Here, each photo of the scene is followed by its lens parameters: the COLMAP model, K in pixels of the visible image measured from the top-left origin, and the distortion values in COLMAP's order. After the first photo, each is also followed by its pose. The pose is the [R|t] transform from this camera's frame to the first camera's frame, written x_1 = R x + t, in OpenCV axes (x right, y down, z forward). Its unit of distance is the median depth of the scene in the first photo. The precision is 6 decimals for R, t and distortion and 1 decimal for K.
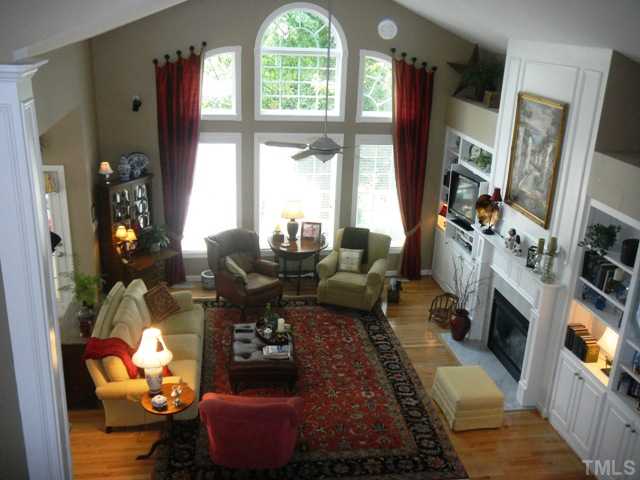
lens RADIAL K [[640.3, 0, 319.5], [0, 640.3, 241.1], [0, 0, 1]] dist [0.015841, 0.000000]
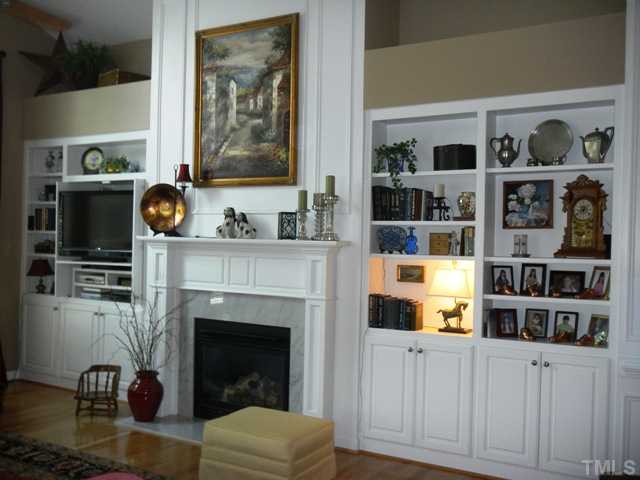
lens RADIAL K [[640.3, 0, 319.1], [0, 640.3, 238.9], [0, 0, 1]] dist [0.015841, 0.000000]
pose [[0.641537, -0.020489, 0.766819, -0.177493], [0.254710, 0.948616, -0.187749, 0.175676], [-0.723570, 0.315764, 0.613791, 0.534424]]
